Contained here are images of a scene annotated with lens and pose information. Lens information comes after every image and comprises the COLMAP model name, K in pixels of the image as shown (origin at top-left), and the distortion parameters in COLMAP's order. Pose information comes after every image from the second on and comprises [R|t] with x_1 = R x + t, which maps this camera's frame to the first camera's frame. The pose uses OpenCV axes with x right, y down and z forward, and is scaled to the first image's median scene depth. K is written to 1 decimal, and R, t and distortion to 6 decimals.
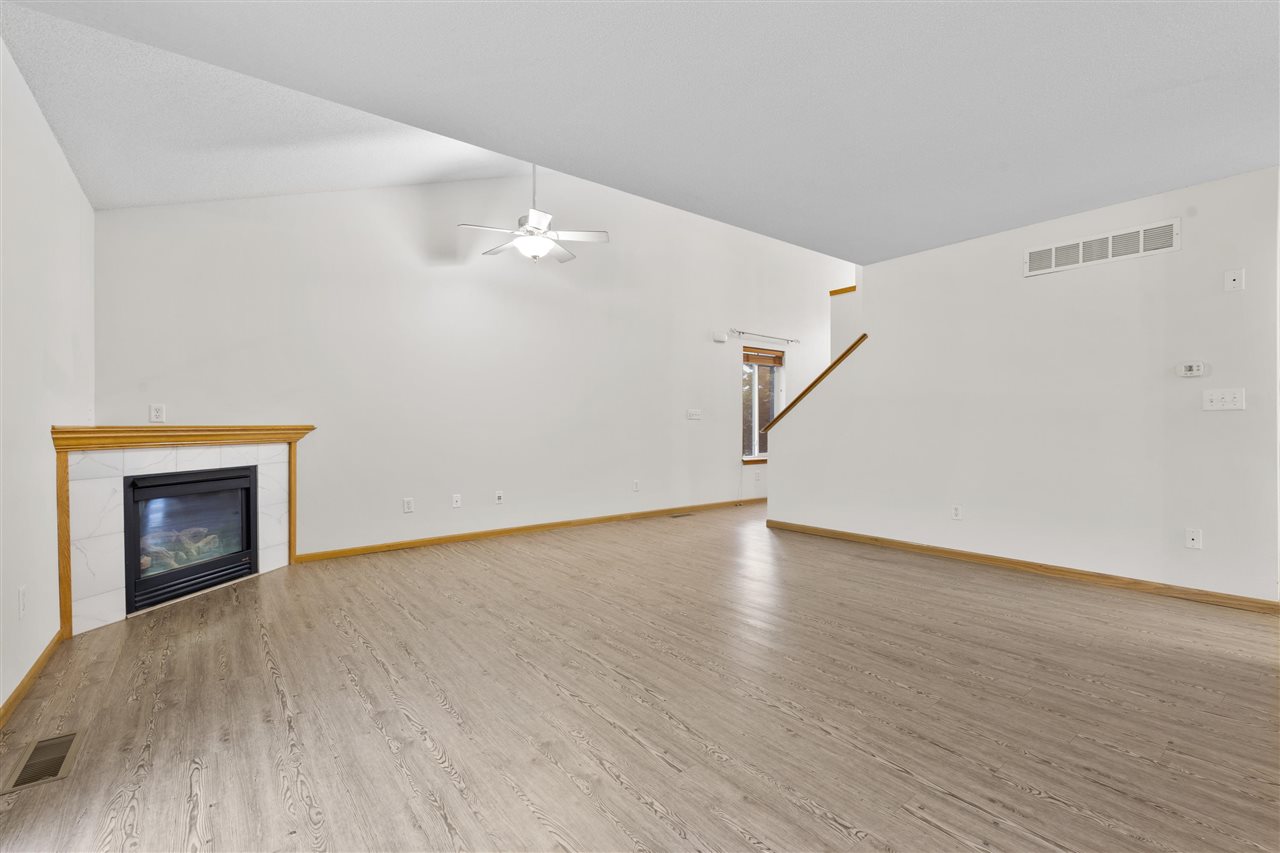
lens RADIAL K [[561.1, 0, 643.7], [0, 561.1, 427.2], [0, 0, 1]] dist [-0.003390, 0.000124]
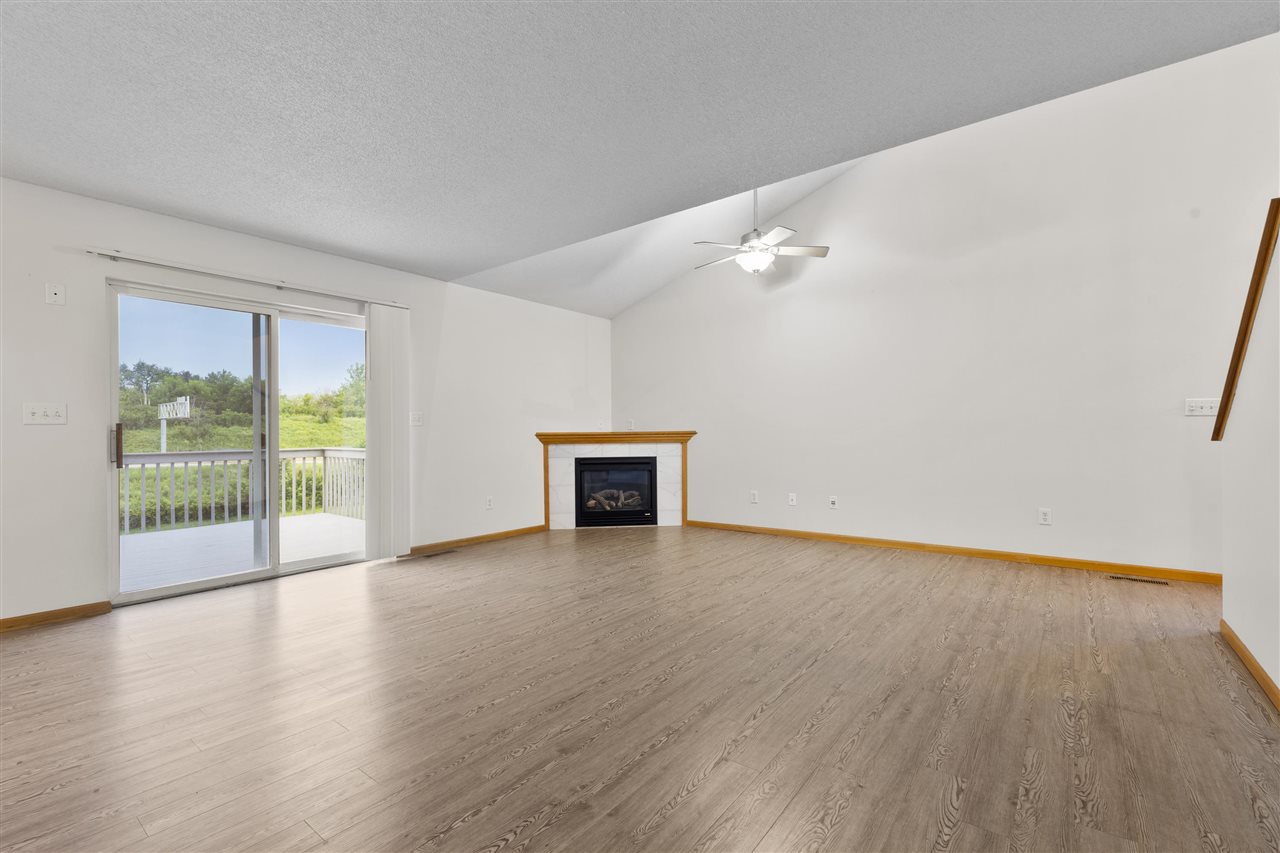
lens RADIAL K [[563.7, 0, 642.8], [0, 563.7, 431.6], [0, 0, 1]] dist [-0.009015, -0.000052]
pose [[0.245940, -0.000672, -0.969285, 1.000817], [0.006962, 0.999975, 0.001073, -0.004976], [0.969260, -0.007012, 0.245939, 0.684521]]
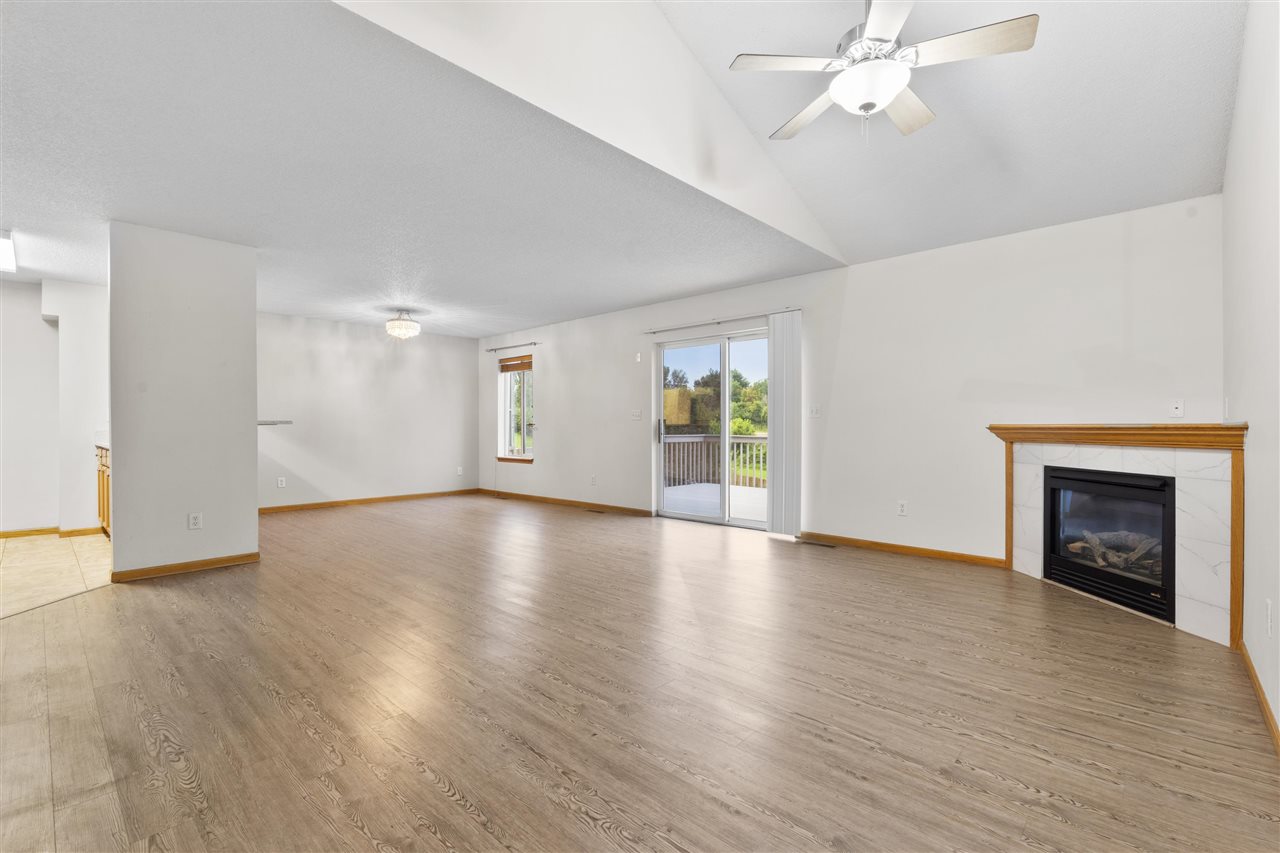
lens RADIAL K [[563.7, 0, 642.8], [0, 563.7, 431.6], [0, 0, 1]] dist [-0.009015, -0.000052]
pose [[-0.987008, 0.006151, -0.160553, 0.133905], [0.004818, 0.999951, 0.008688, -0.001489], [0.160599, 0.007802, -0.986989, 1.920211]]
